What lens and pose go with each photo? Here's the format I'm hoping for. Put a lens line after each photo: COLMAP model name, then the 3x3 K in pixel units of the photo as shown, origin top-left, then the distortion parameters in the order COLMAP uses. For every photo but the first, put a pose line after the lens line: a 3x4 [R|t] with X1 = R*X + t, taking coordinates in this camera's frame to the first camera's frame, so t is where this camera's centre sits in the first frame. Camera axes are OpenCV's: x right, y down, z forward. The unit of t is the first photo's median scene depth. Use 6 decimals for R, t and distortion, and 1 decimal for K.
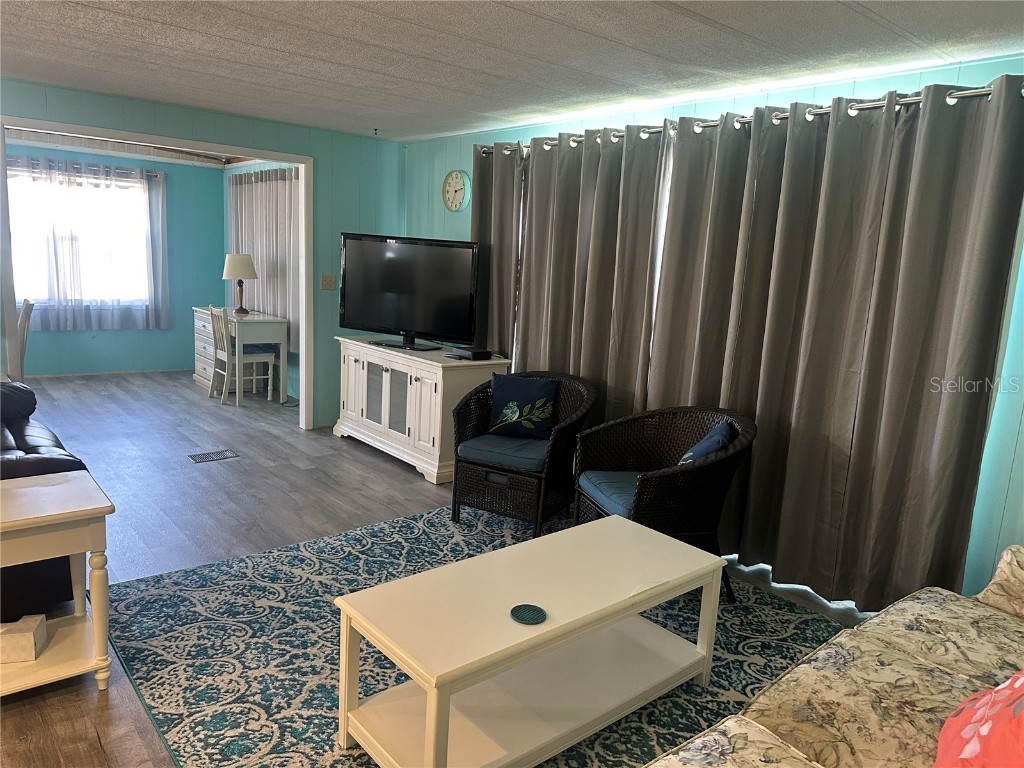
lens RADIAL K [[724.6, 0, 512.9], [0, 724.6, 382.9], [0, 0, 1]] dist [-0.032340, 0.000706]
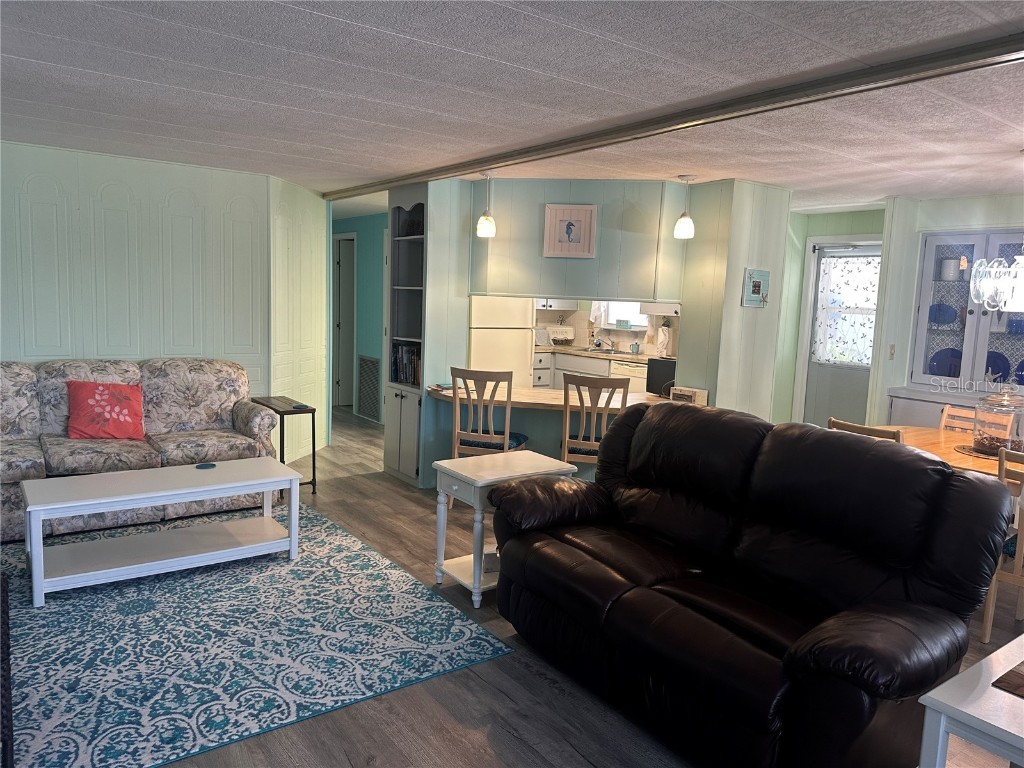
lens RADIAL K [[724.6, 0, 512.9], [0, 724.6, 381.0], [0, 0, 1]] dist [-0.032340, 0.000706]
pose [[-0.991451, -0.115509, 0.060681, -0.619913], [-0.090843, 0.944921, 0.314439, -0.398602], [-0.093659, 0.306239, -0.947336, 1.870660]]
